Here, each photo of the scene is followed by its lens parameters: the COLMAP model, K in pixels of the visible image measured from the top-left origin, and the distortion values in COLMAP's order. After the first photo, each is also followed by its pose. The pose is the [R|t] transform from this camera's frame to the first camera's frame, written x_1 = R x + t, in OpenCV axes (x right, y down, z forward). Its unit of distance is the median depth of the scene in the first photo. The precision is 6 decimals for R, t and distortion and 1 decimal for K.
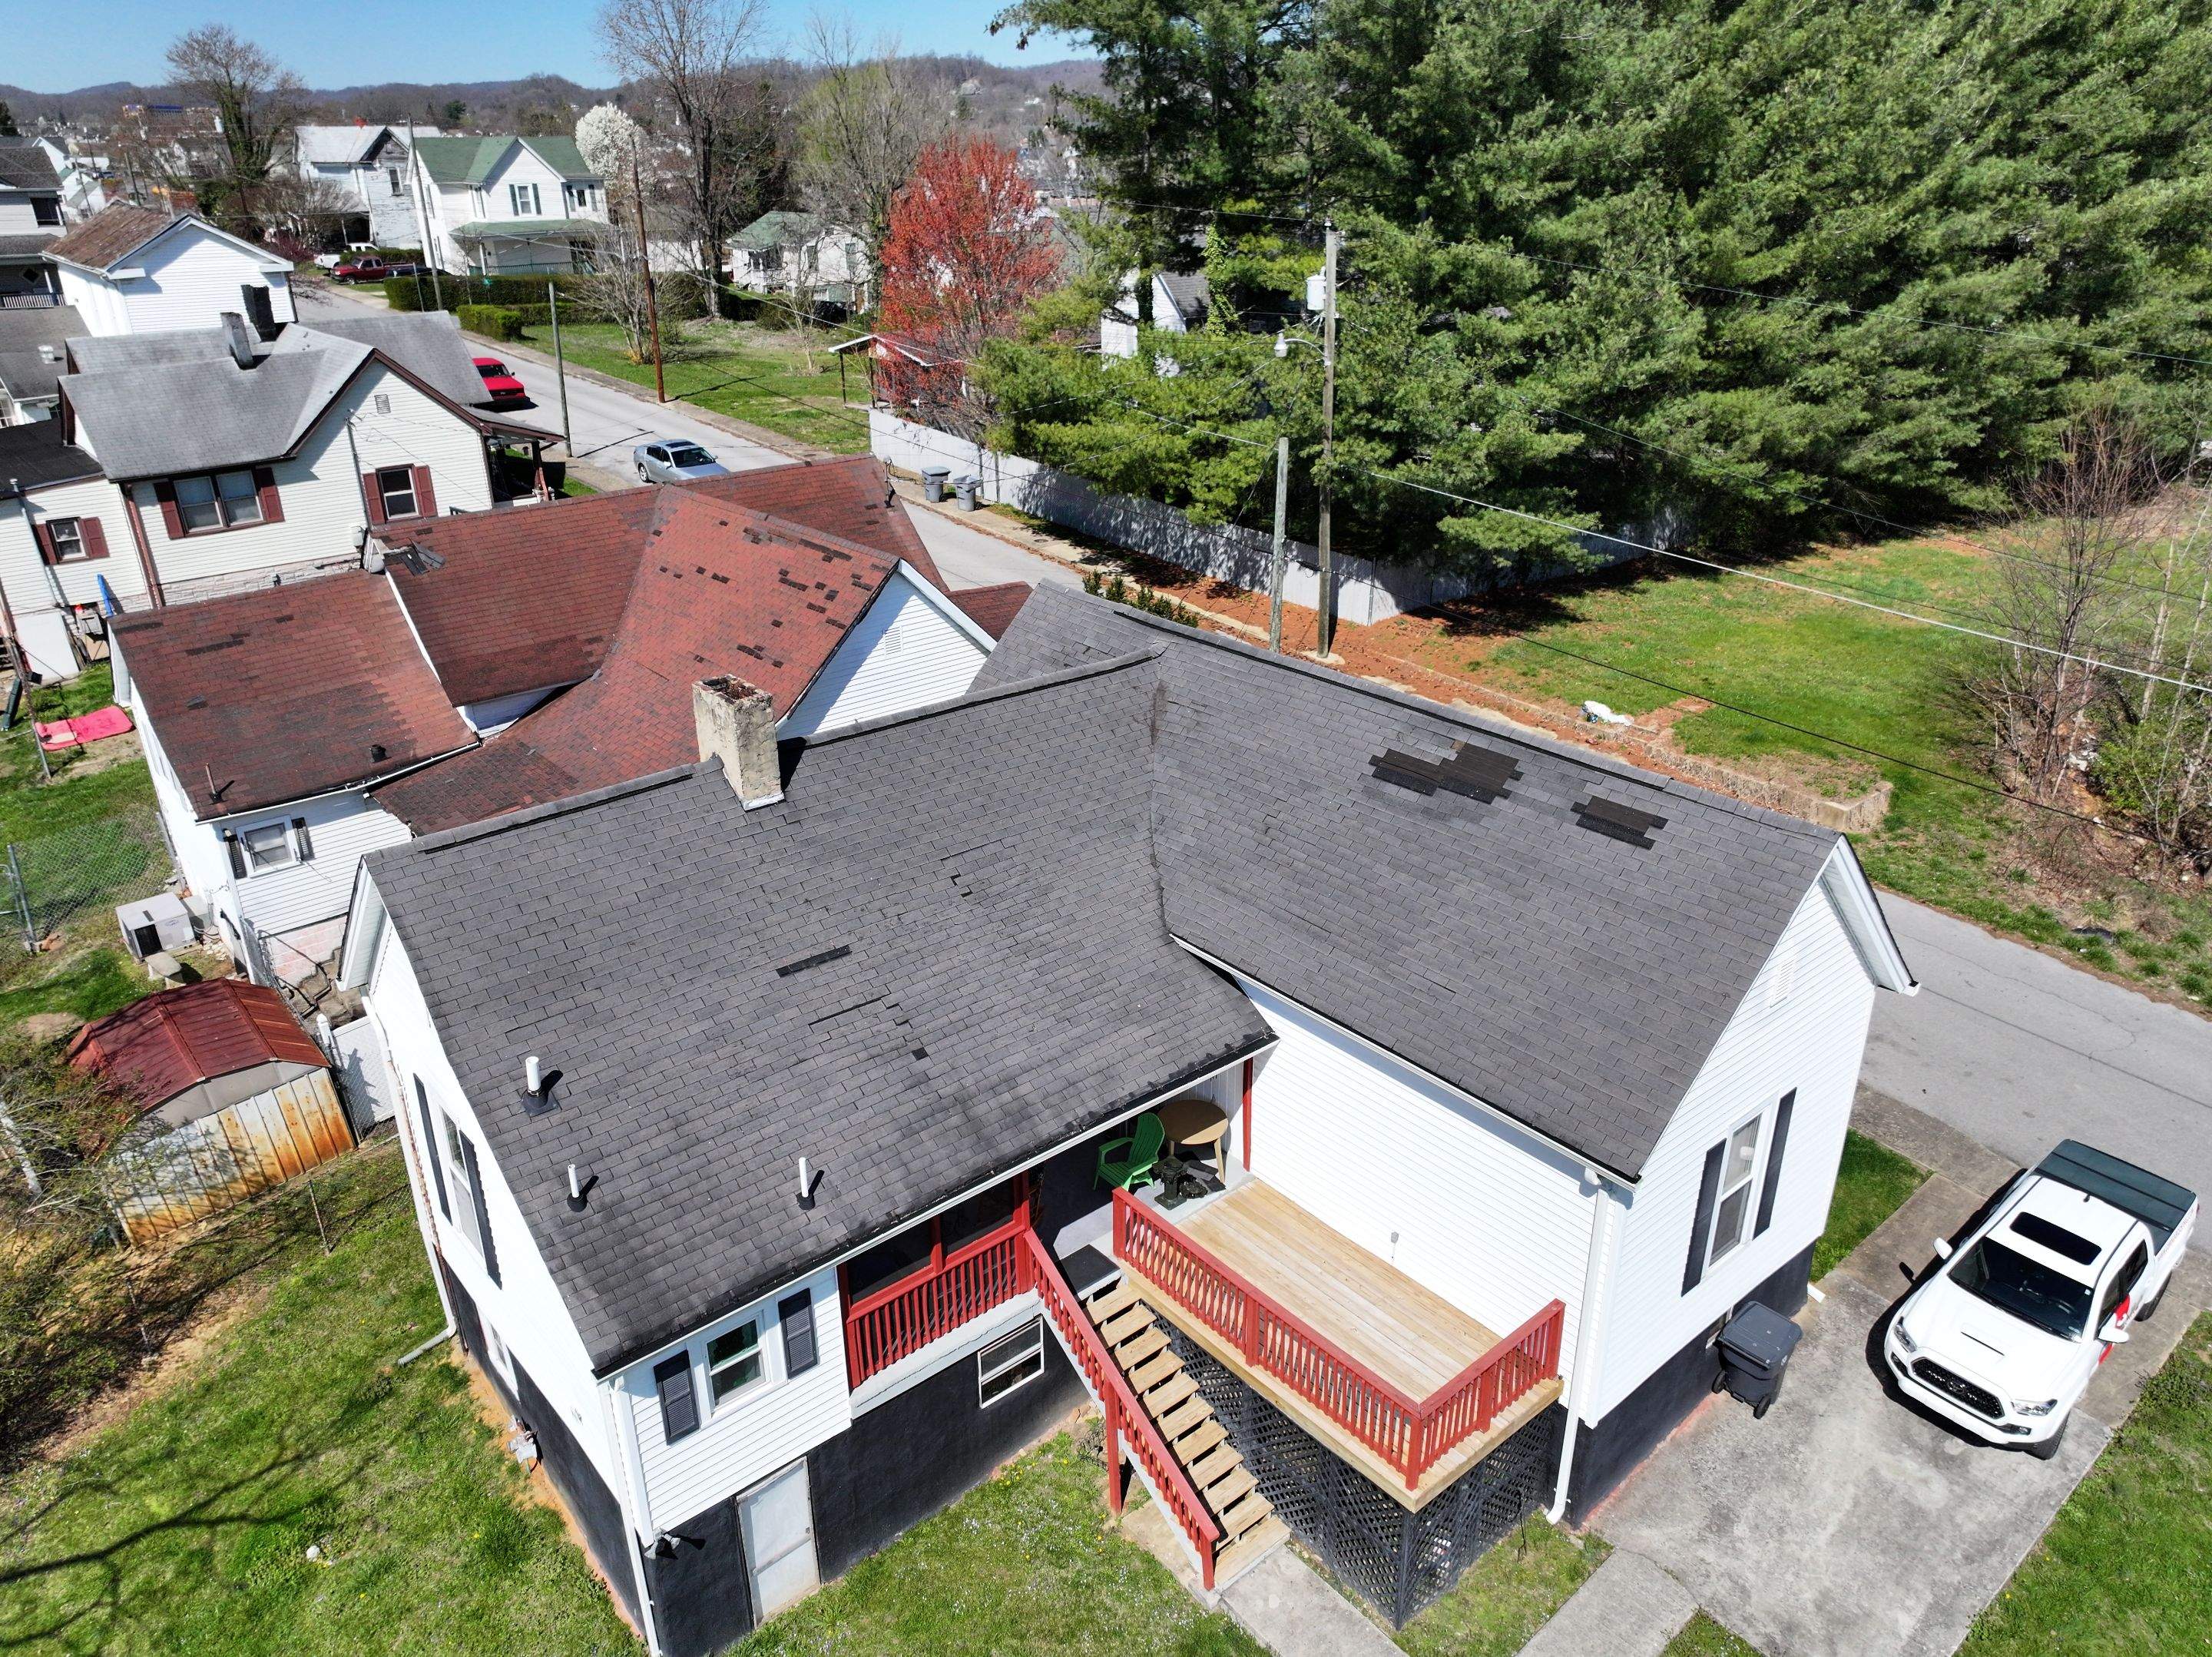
lens RADIAL K [[1577.9, 0, 1104.2], [0, 1577.9, 831.3], [0, 0, 1]] dist [0.003944, 0.013878]
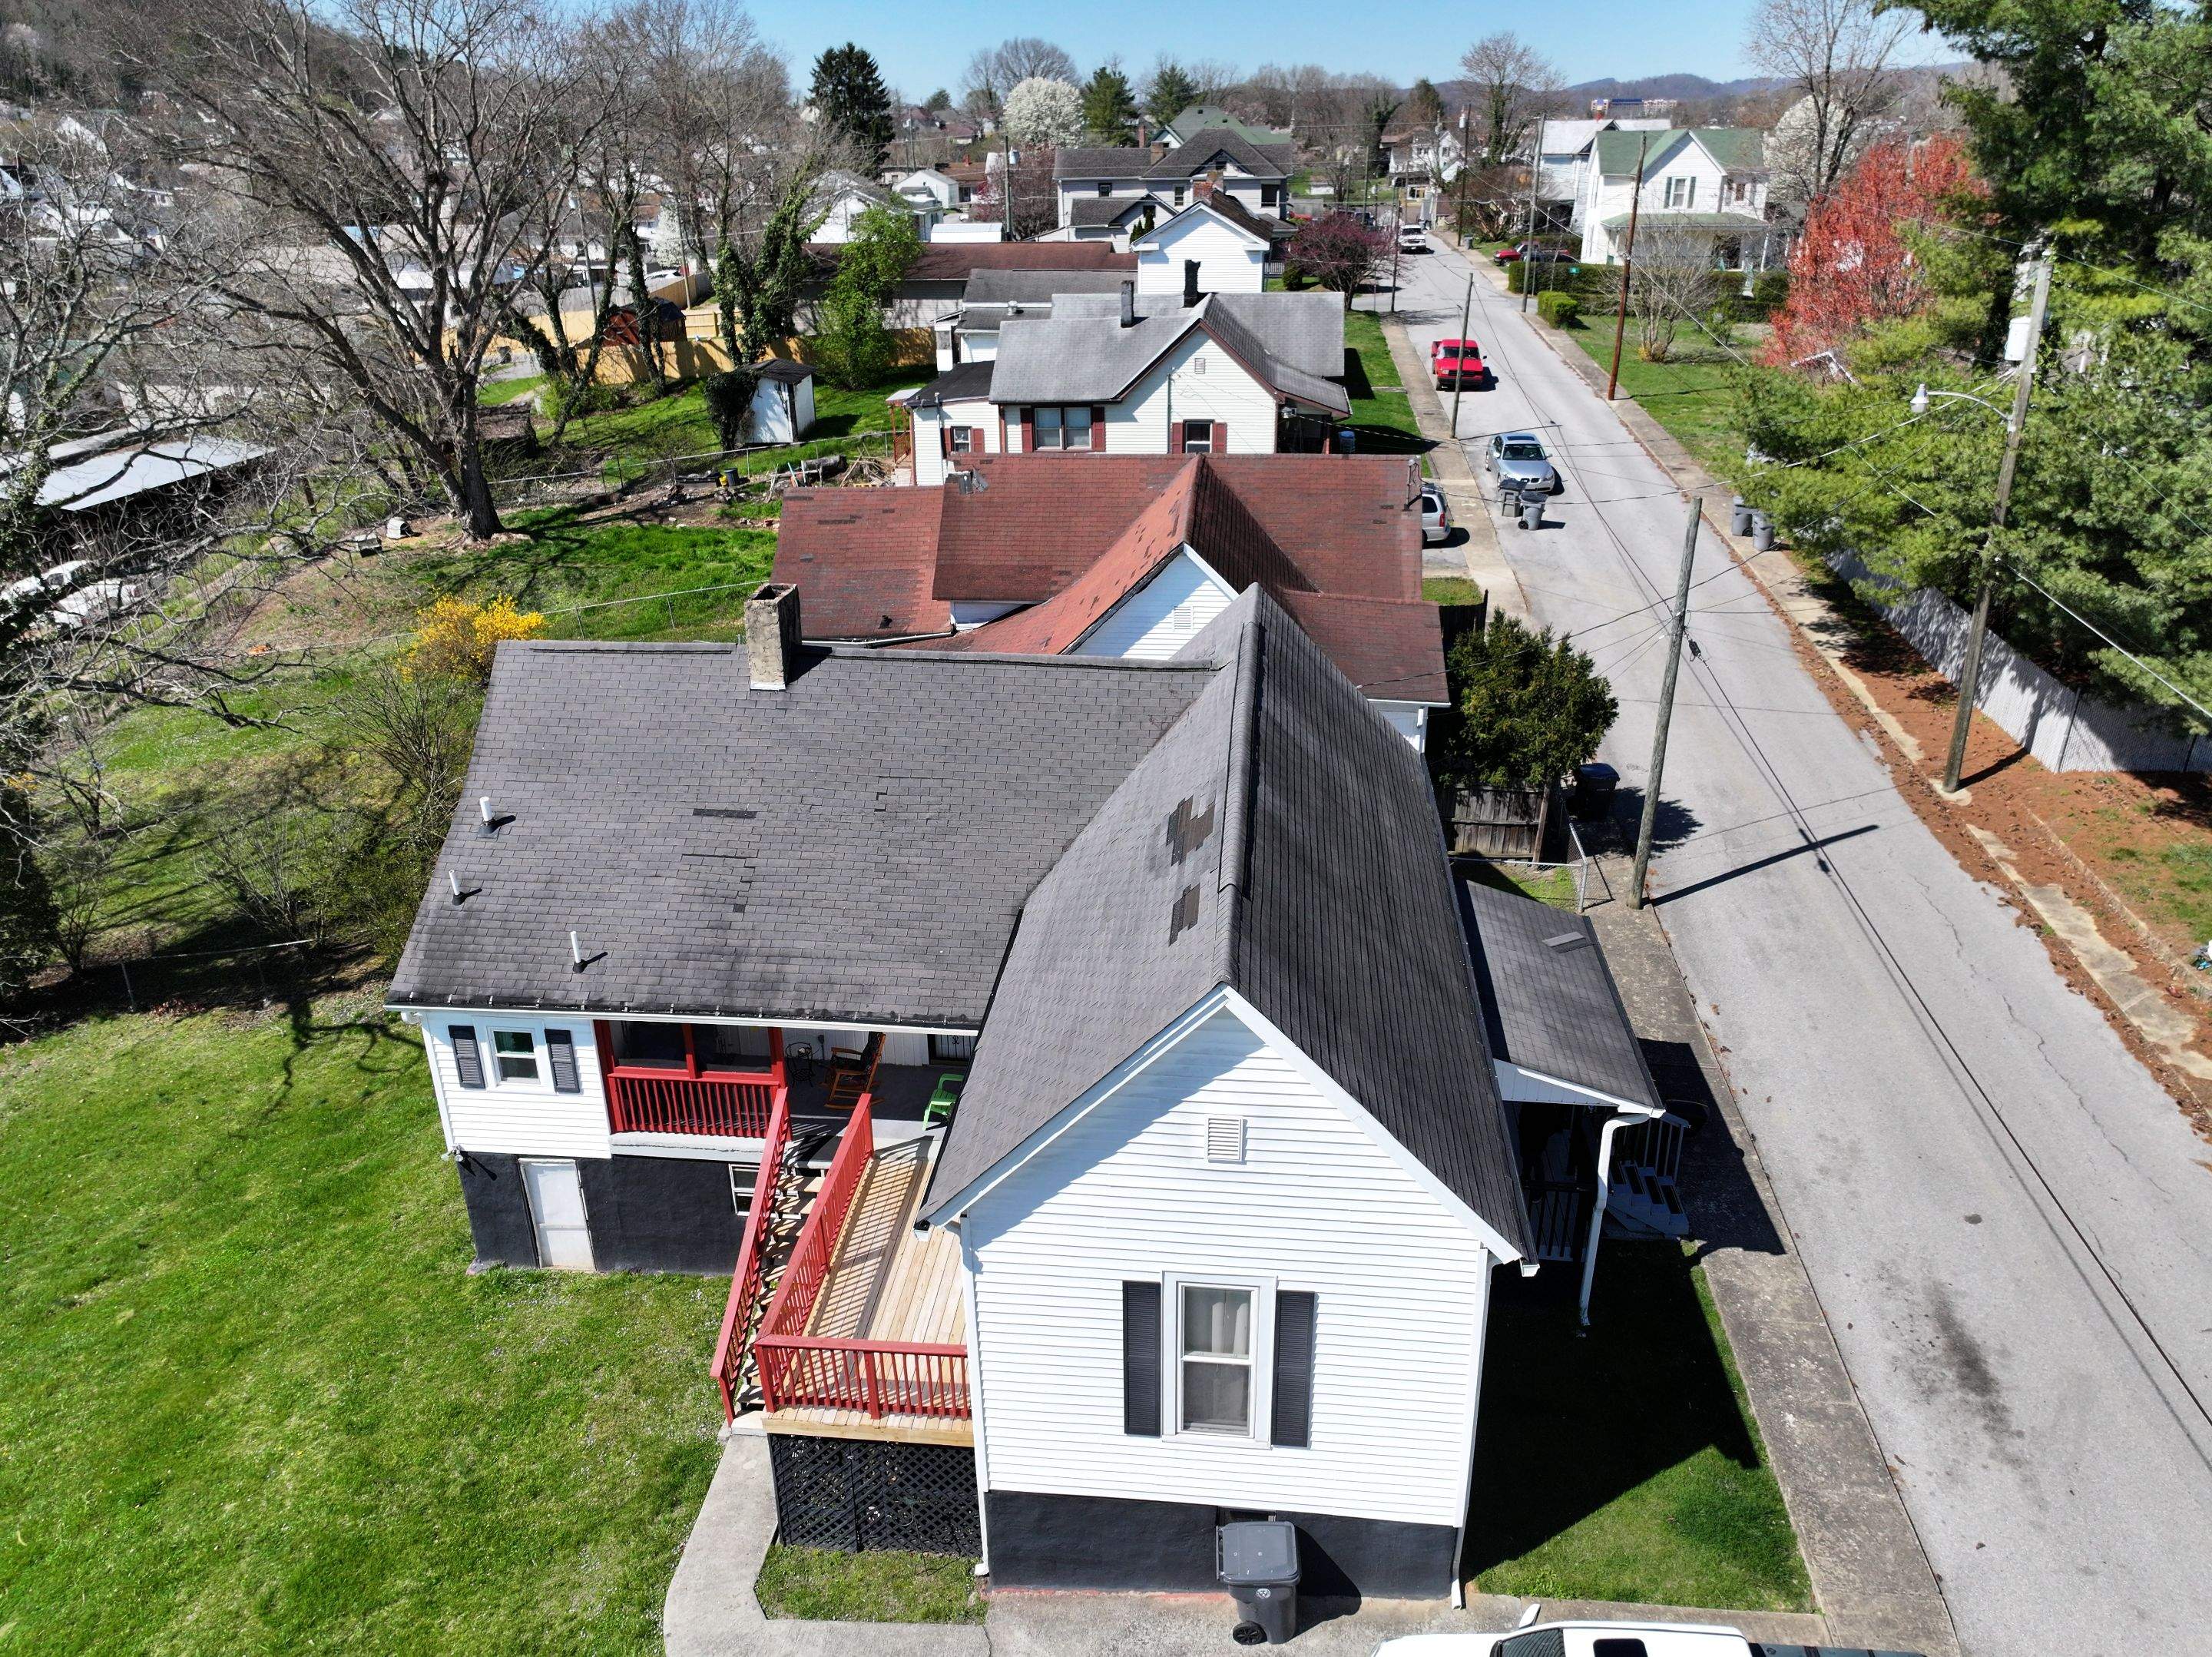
lens RADIAL K [[1586.7, 0, 1103.3], [0, 1586.7, 825.7], [0, 0, 1]] dist [0.006363, -0.001912]
pose [[0.685128, 0.292054, -0.667311, 0.394827], [-0.290045, 0.949727, 0.117867, -0.065728], [0.668187, 0.112796, 0.735393, 0.126017]]
